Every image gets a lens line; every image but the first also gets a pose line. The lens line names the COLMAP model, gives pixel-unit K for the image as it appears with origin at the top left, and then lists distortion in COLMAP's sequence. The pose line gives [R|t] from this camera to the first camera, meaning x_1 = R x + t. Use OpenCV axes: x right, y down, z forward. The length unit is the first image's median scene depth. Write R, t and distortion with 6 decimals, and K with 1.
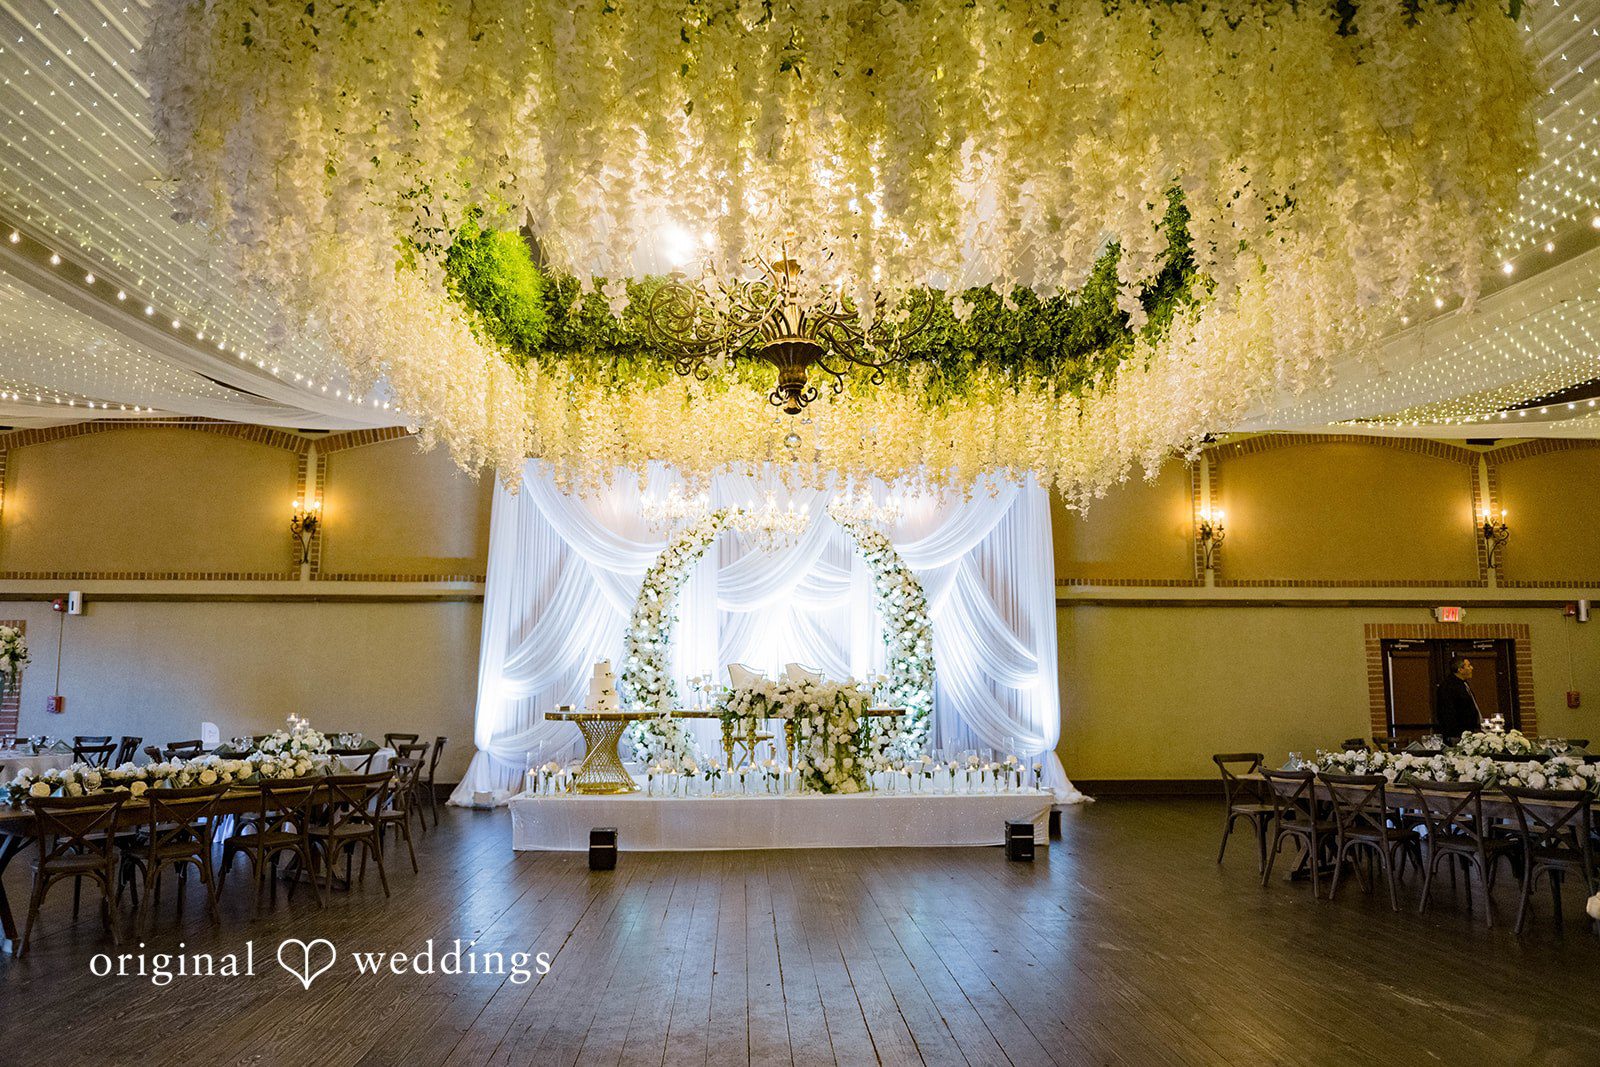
lens RADIAL K [[931.9, 0, 766.8], [0, 931.9, 561.0], [0, 0, 1]] dist [-0.001758, -0.000198]
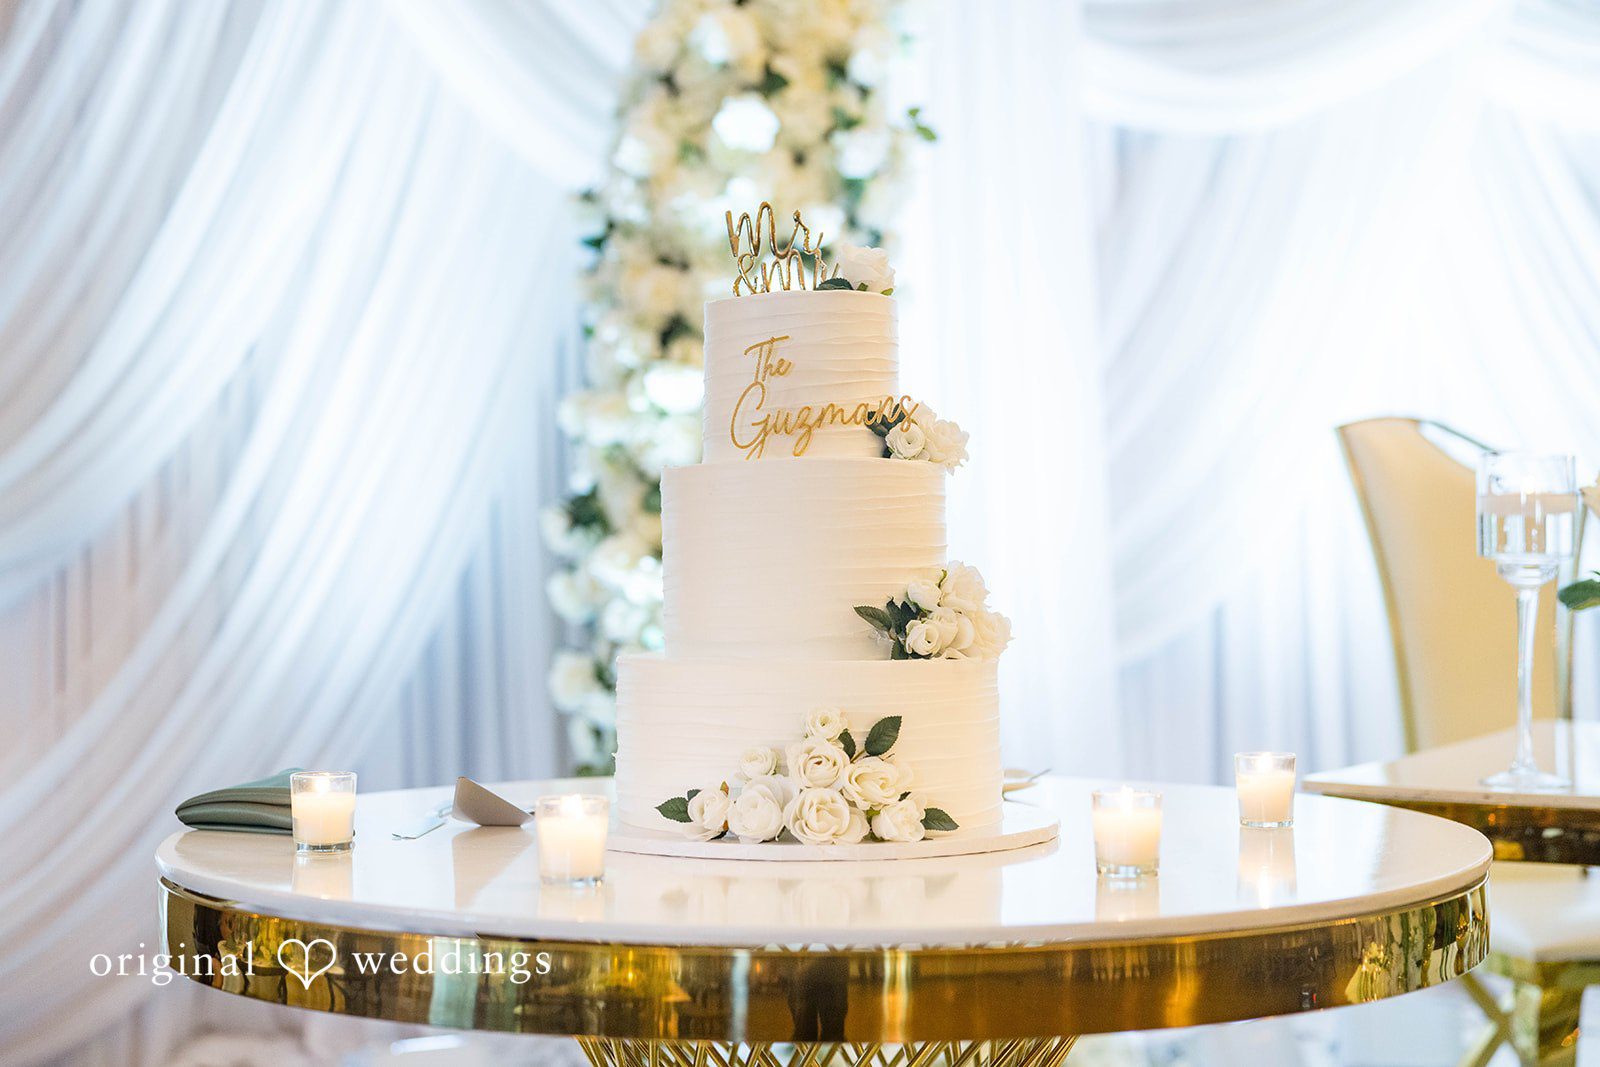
lens RADIAL K [[1932.3, 0, 853.1], [0, 1932.3, 533.3], [0, 0, 1]] dist [-0.002213, 0.018474]
pose [[0.980653, -0.013541, 0.195285, -0.171895], [-0.006735, 0.994680, 0.102790, 0.097116], [-0.195638, -0.102117, 0.975345, 0.700926]]
